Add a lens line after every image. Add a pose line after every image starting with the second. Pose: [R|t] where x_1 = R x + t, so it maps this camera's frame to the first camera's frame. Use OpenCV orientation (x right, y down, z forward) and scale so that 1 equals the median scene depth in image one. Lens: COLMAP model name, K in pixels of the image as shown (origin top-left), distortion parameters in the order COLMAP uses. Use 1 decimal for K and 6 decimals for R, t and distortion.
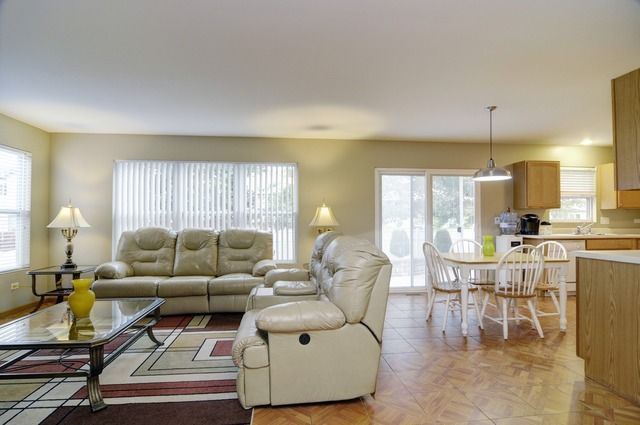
lens RADIAL K [[340.2, 0, 319.0], [0, 340.2, 215.5], [0, 0, 1]] dist [-0.012329, -0.010083]
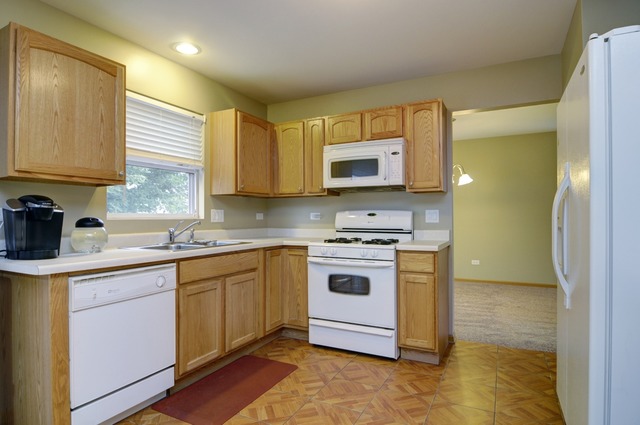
lens RADIAL K [[368.1, 0, 320.0], [0, 368.1, 212.5], [0, 0, 1]] dist [0.000114, -0.000080]
pose [[0.567627, 0.007368, 0.823253, 0.557387], [-0.009115, 0.999955, -0.002664, 0.012111], [-0.823235, -0.005992, 0.567669, 0.641778]]
